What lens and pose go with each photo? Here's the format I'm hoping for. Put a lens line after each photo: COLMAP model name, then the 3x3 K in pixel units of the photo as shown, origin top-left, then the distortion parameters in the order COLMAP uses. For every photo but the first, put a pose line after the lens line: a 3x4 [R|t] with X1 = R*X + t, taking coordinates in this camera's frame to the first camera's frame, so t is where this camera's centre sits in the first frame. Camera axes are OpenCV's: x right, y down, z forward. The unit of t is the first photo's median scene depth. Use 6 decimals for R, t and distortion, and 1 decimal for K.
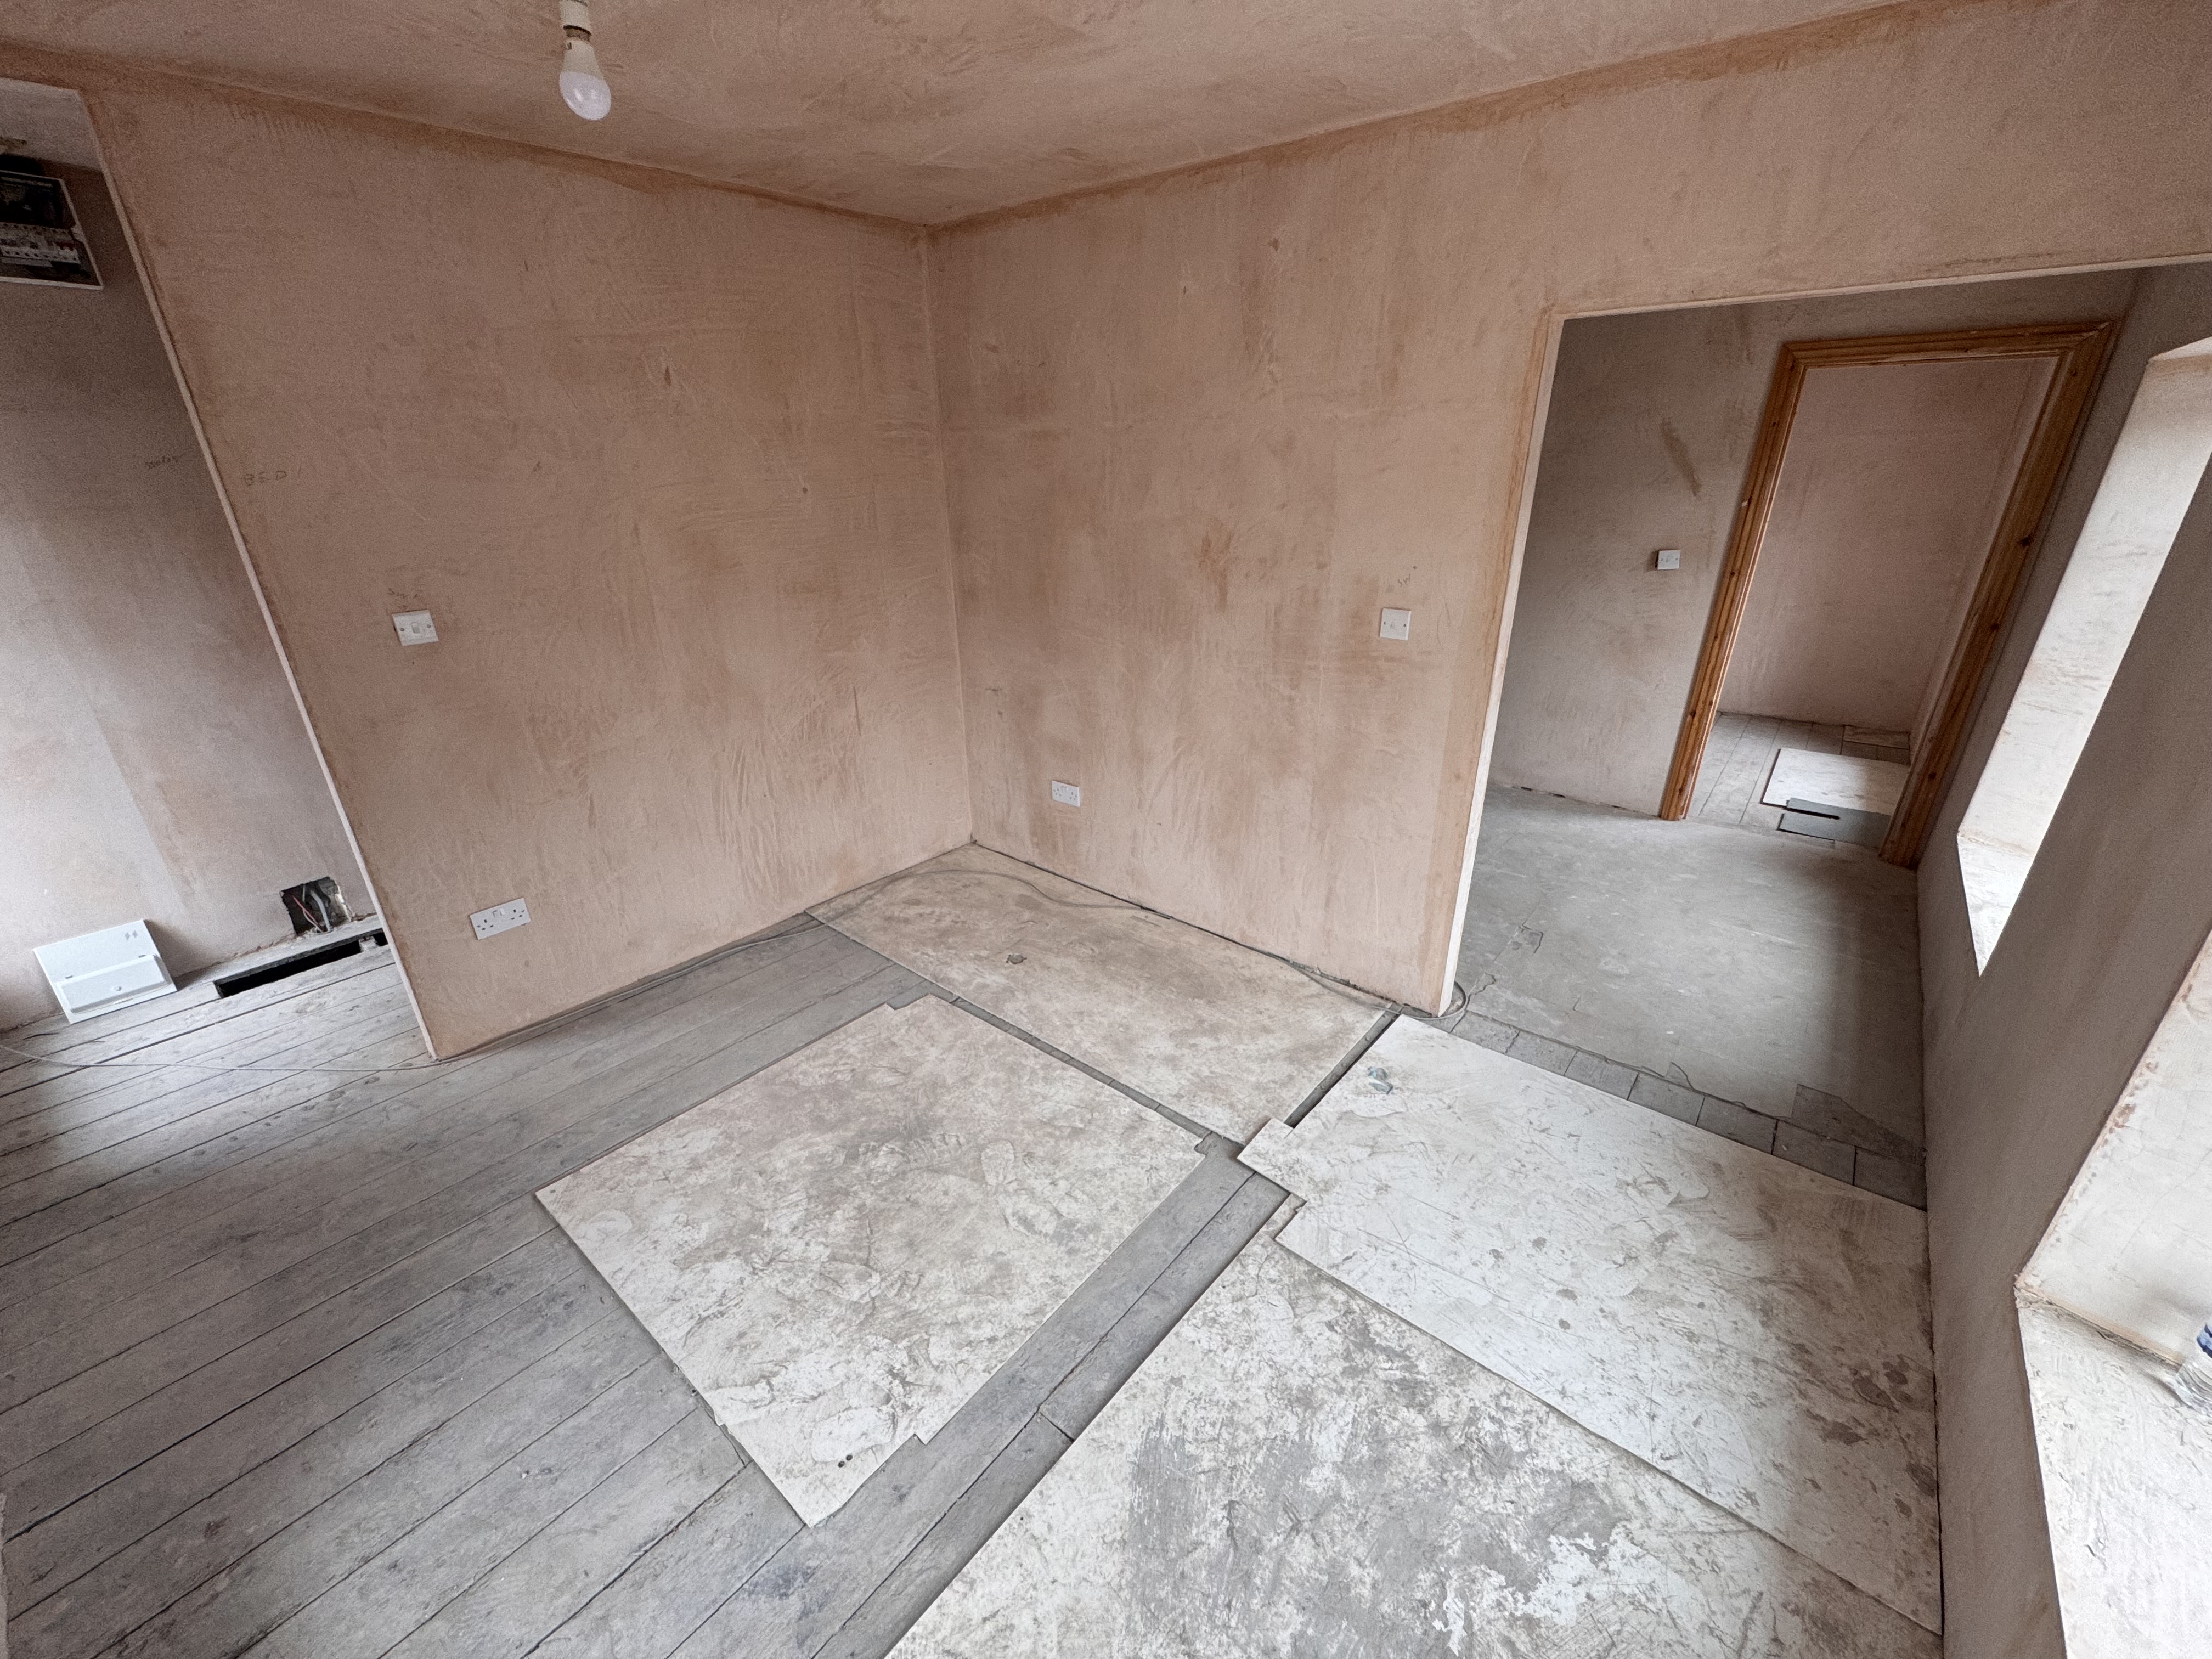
lens RADIAL K [[878.5, 0, 1107.1], [0, 878.5, 830.9], [0, 0, 1]] dist [-0.003920, 0.000607]
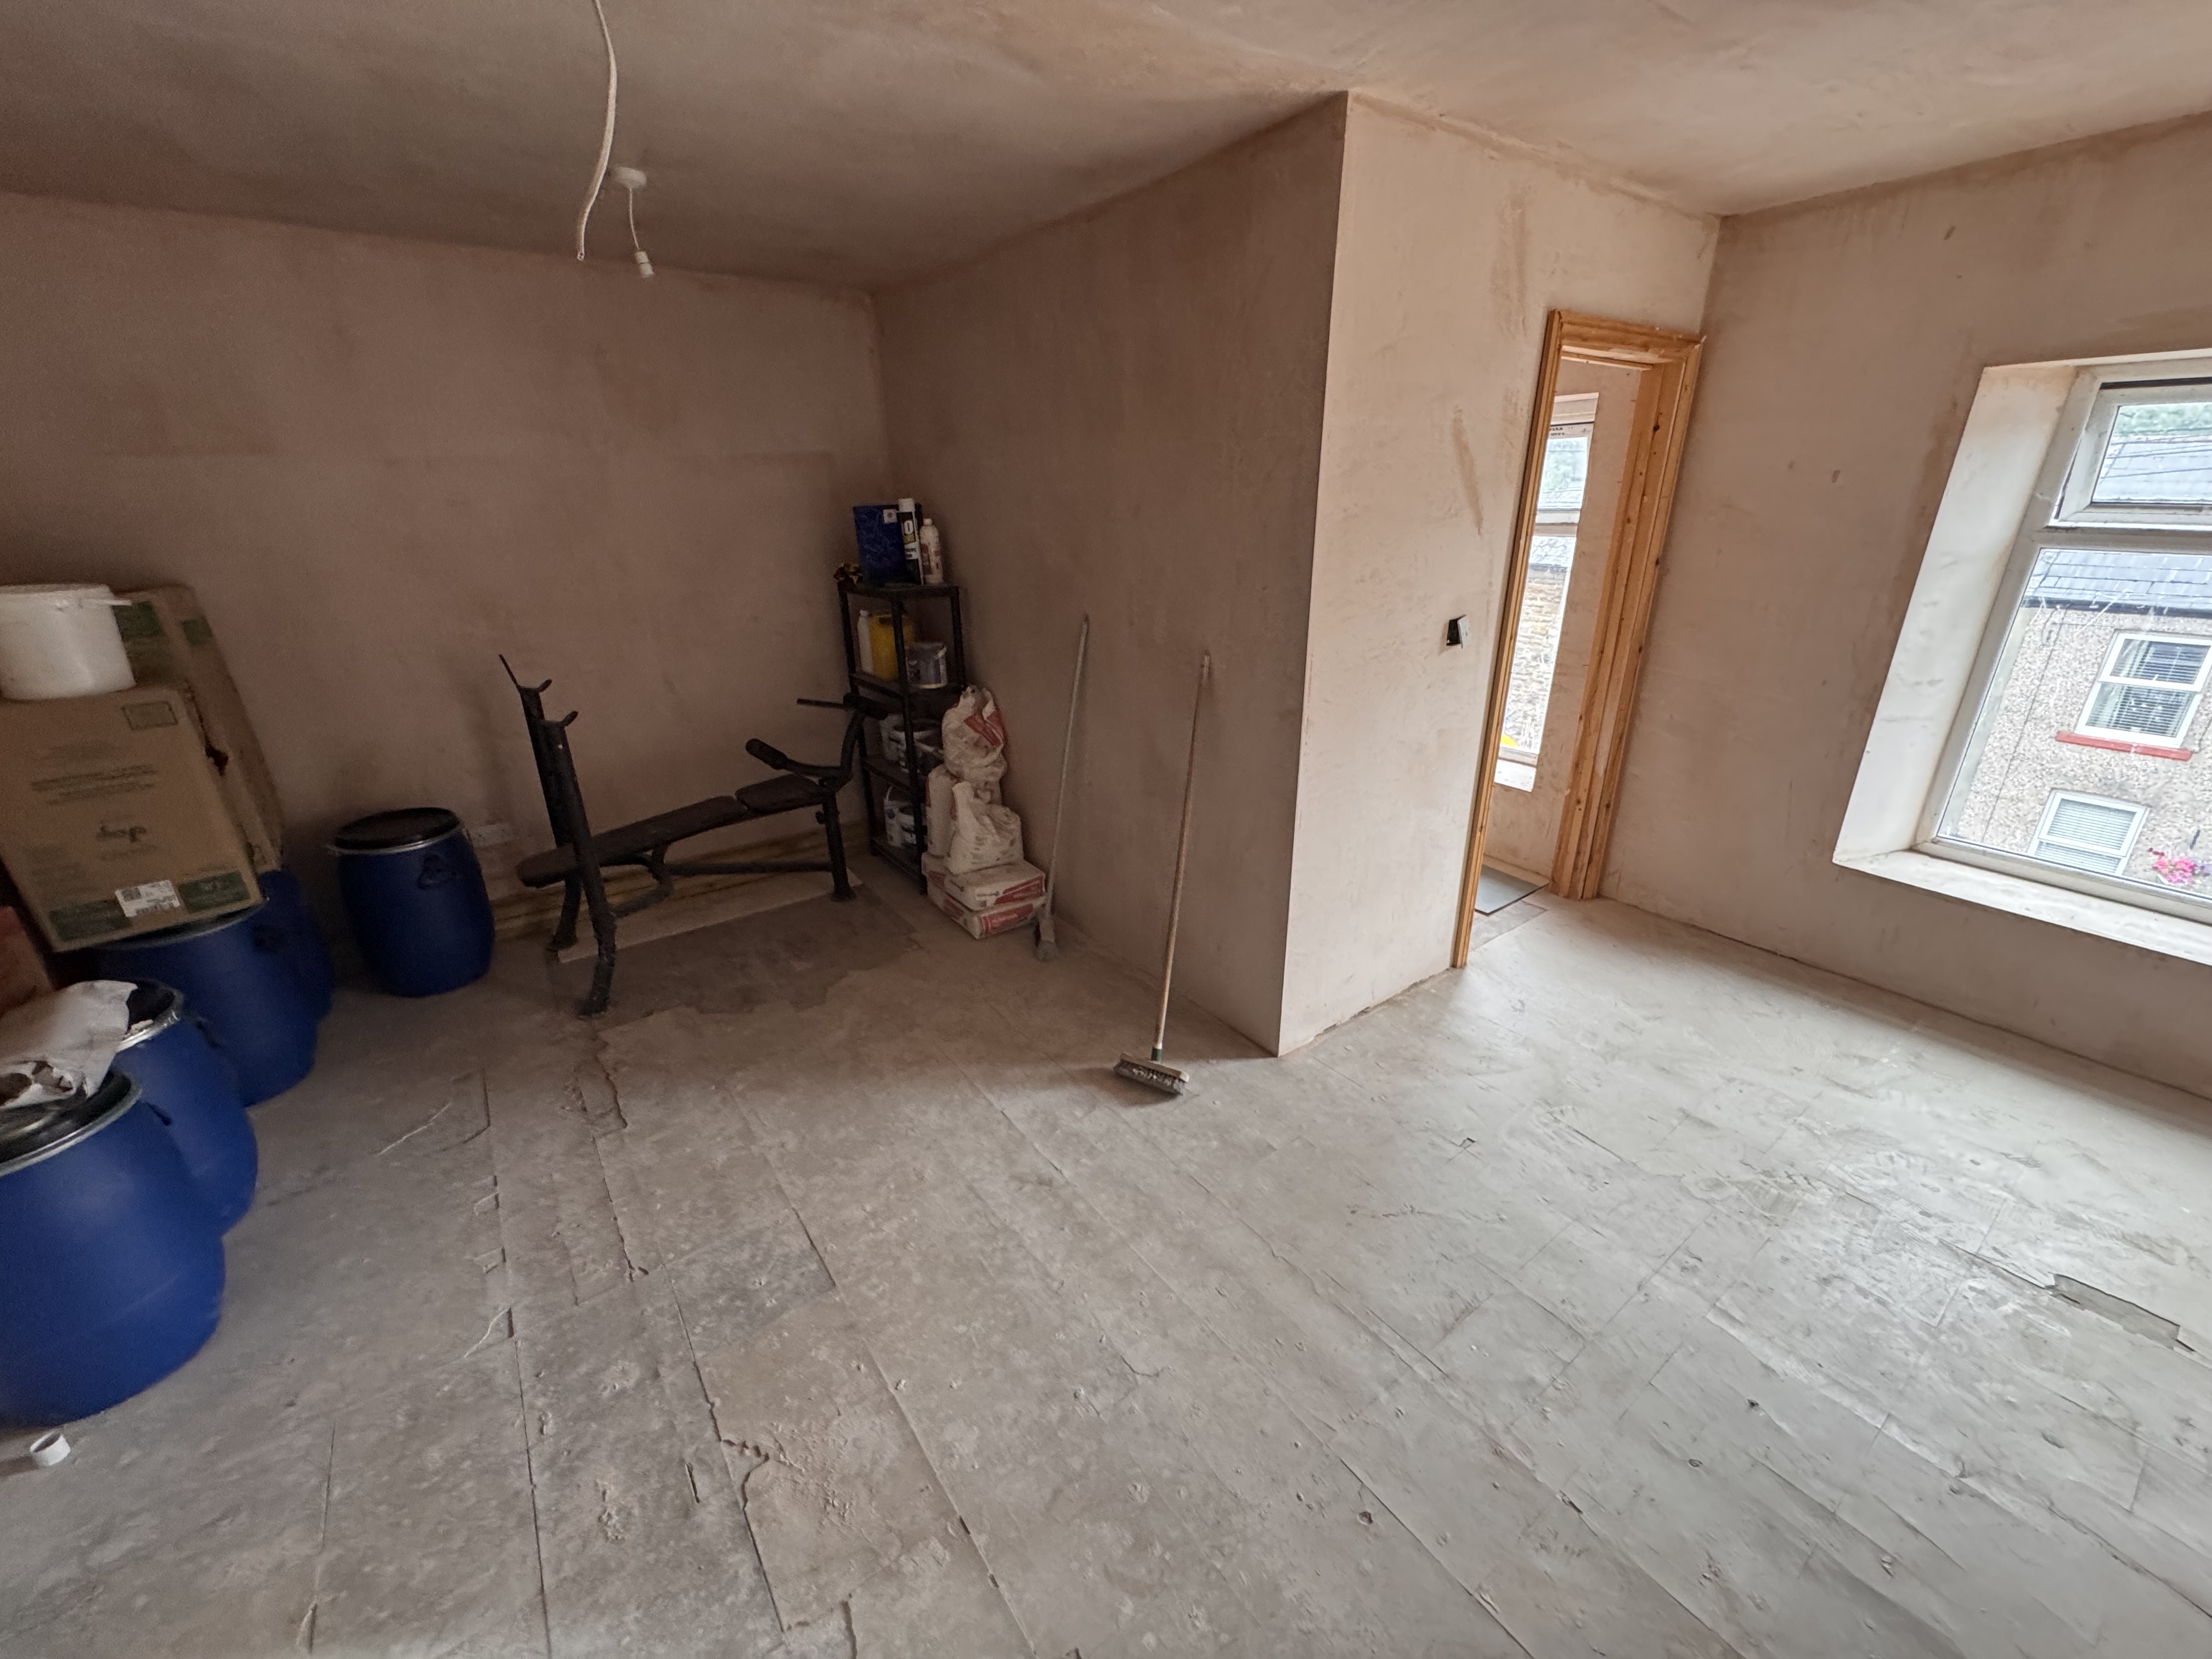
lens RADIAL K [[878.5, 0, 1104.5], [0, 878.5, 832.3], [0, 0, 1]] dist [-0.003920, 0.000607]
pose [[0.249333, -0.348025, 0.903721, -0.068979], [0.392027, 0.889585, 0.234422, -0.461583], [-0.885521, 0.295834, 0.358238, 1.112996]]
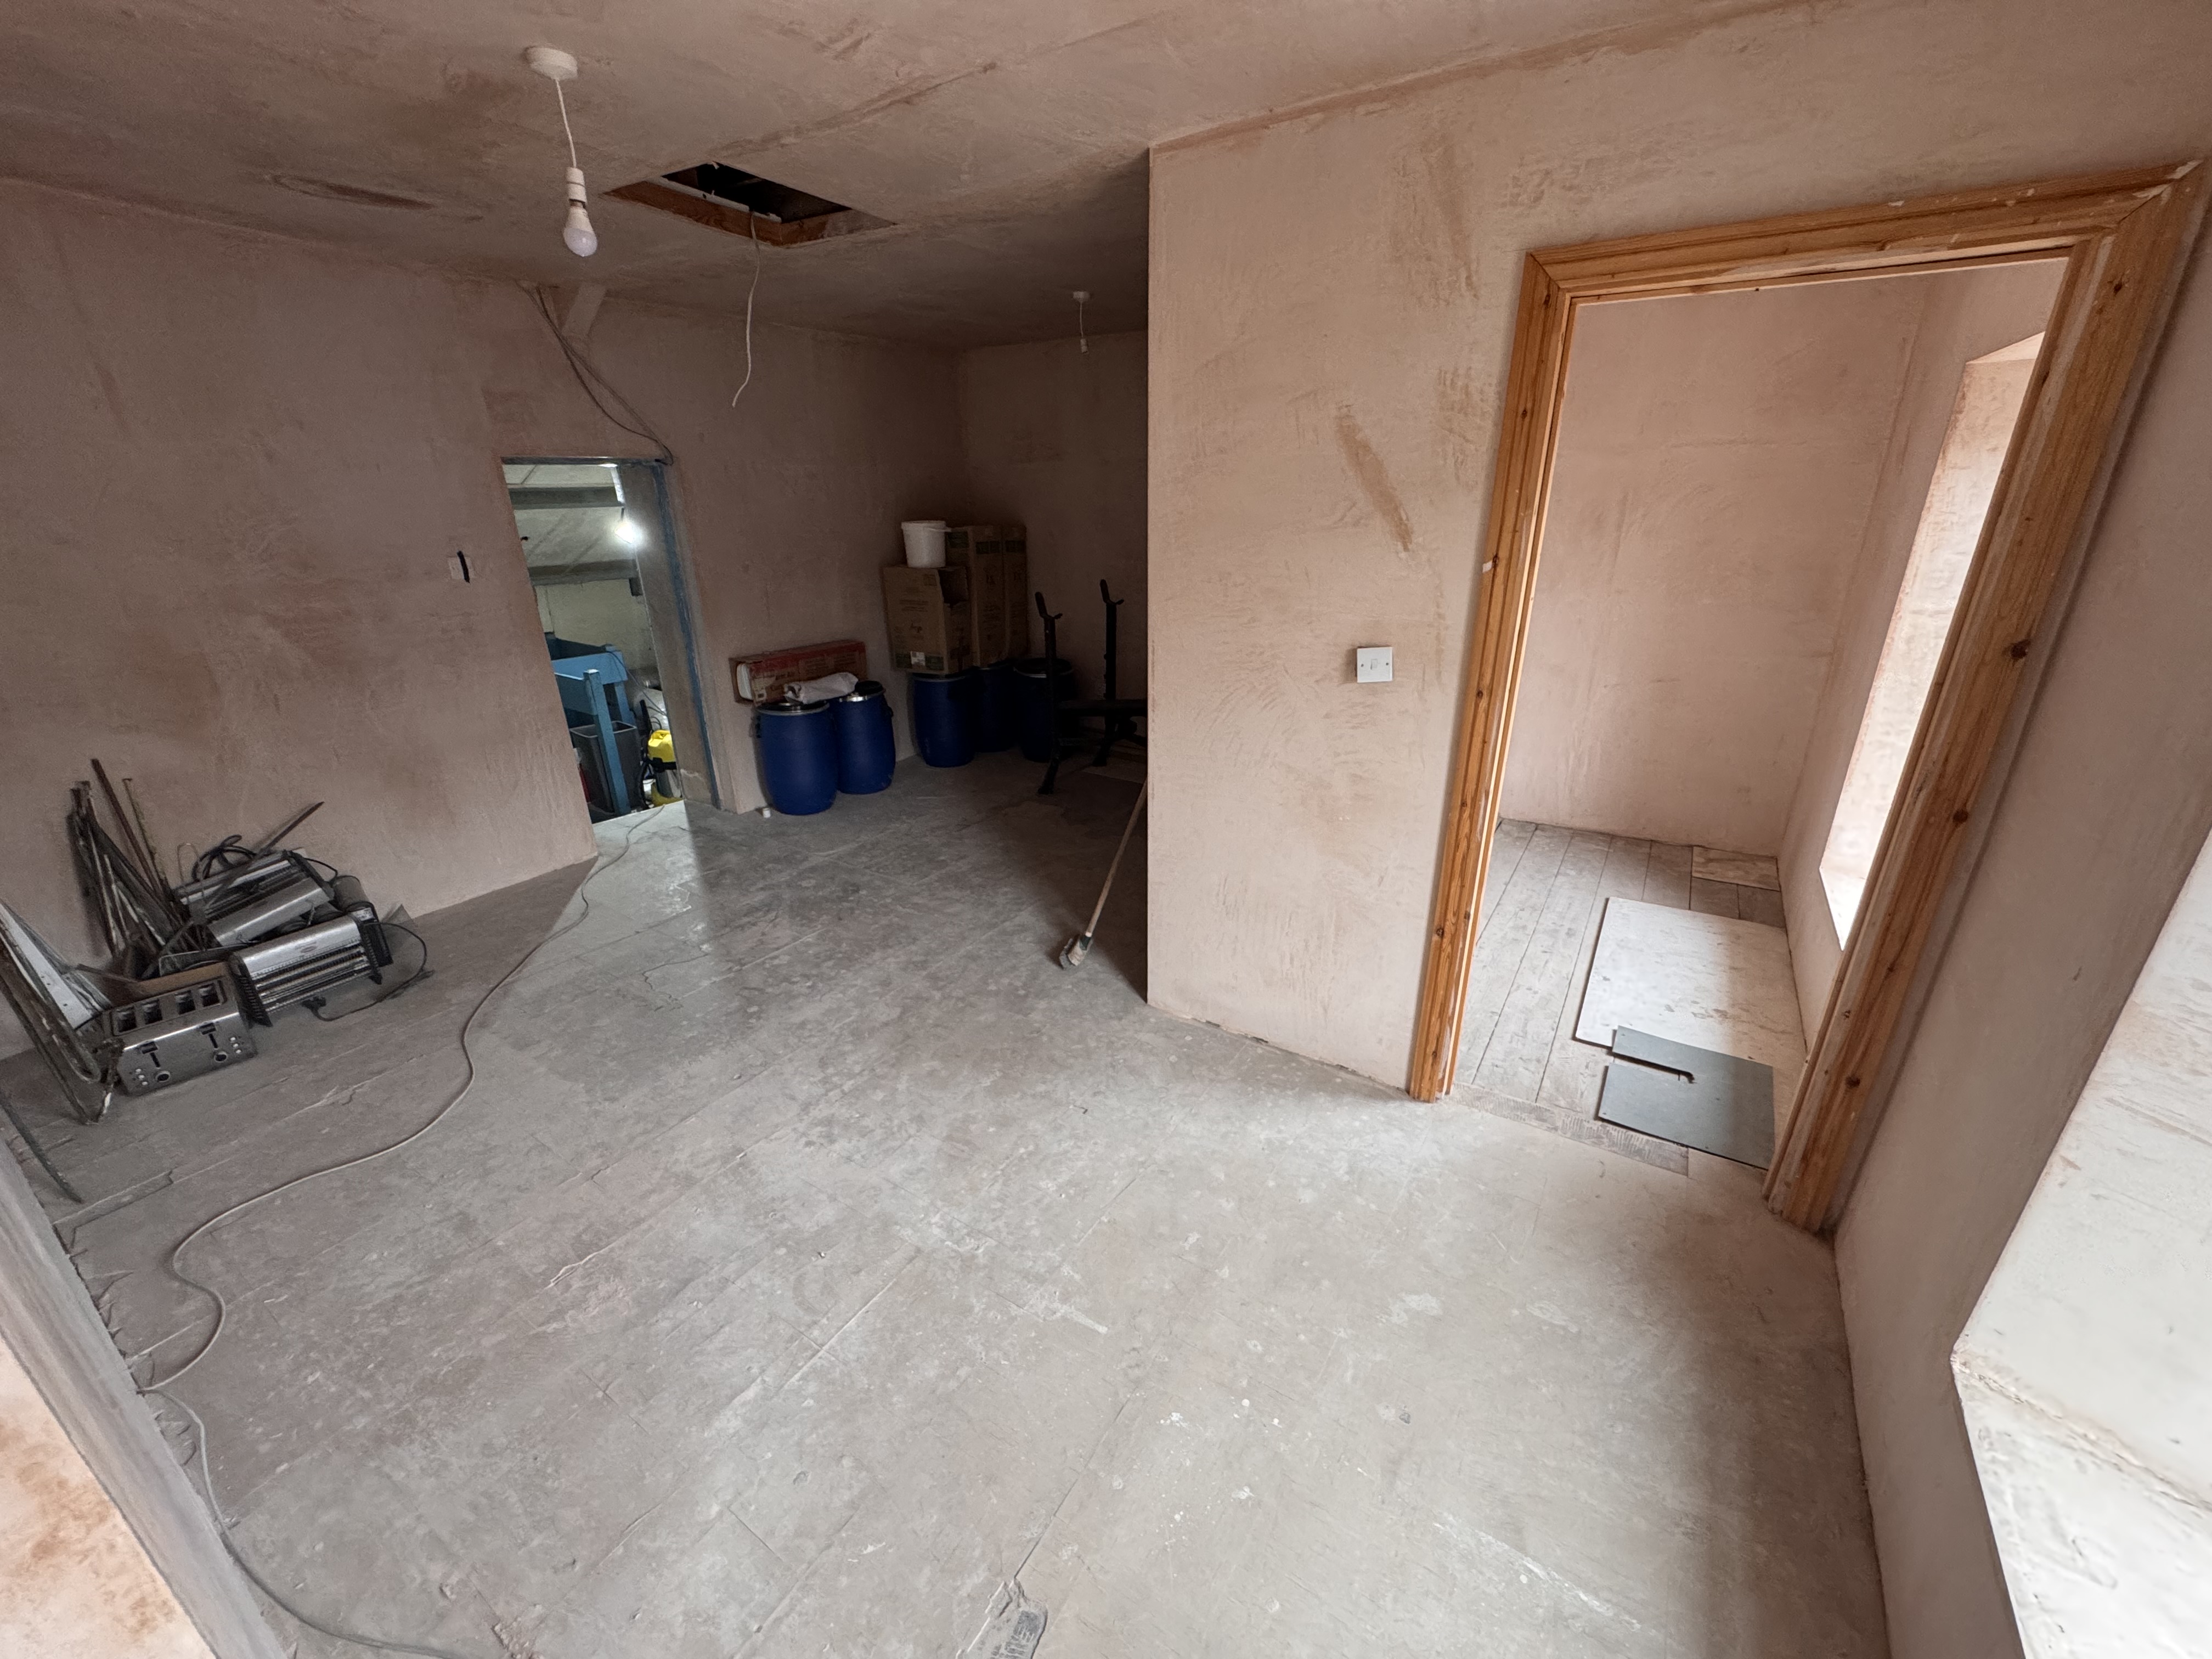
lens RADIAL K [[878.5, 0, 1107.9], [0, 878.5, 831.7], [0, 0, 1]] dist [-0.003920, 0.000607]
pose [[0.993235, -0.047551, 0.105941, 0.438885], [0.050116, 0.998508, -0.021677, -0.214826], [-0.104752, 0.026840, 0.994136, 0.506725]]
